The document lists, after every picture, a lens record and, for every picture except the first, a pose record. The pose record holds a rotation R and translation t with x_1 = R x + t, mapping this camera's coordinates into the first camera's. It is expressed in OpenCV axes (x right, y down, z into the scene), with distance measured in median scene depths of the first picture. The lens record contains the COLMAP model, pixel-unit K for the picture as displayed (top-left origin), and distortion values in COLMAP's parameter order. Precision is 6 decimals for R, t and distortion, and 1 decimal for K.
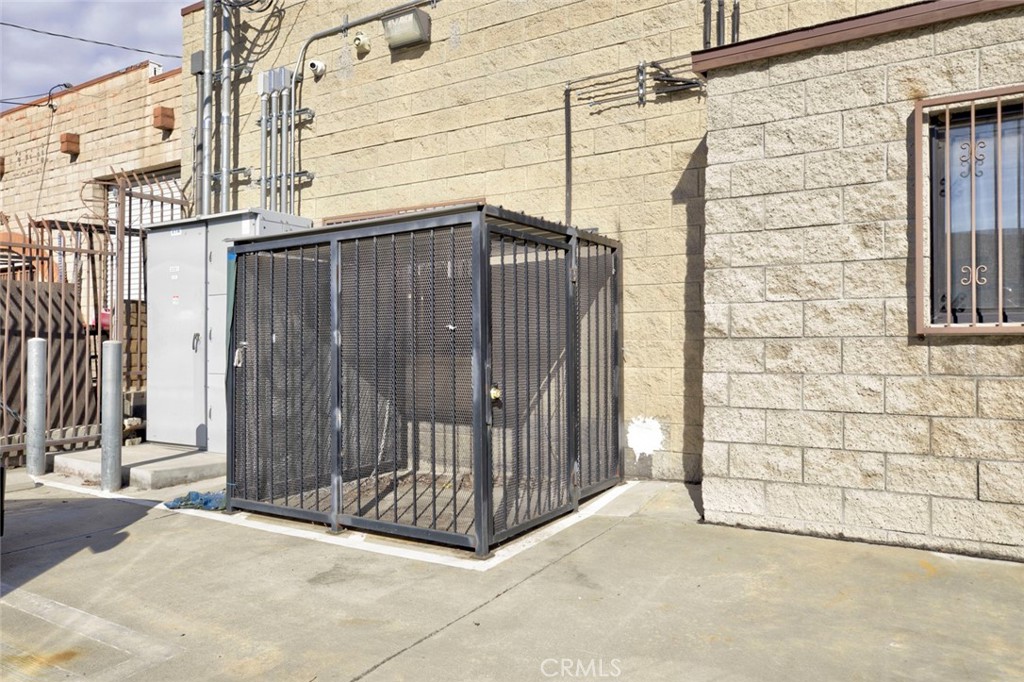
lens RADIAL K [[717.4, 0, 510.4], [0, 717.4, 339.9], [0, 0, 1]] dist [-0.003613, -0.000759]
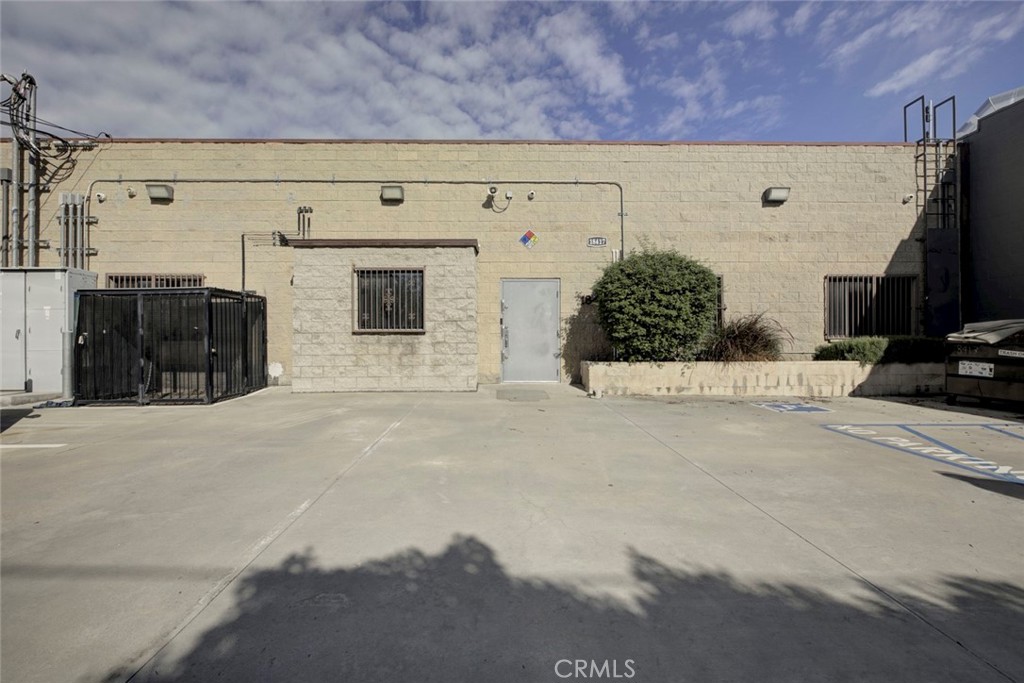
lens RADIAL K [[468.0, 0, 491.8], [0, 468.0, 343.3], [0, 0, 1]] dist [0.010095, -0.000487]
pose [[0.851694, -0.002108, 0.524035, -0.047131], [-0.002140, 0.999970, 0.007501, 0.021330], [-0.524035, -0.007510, 0.851664, -0.992930]]
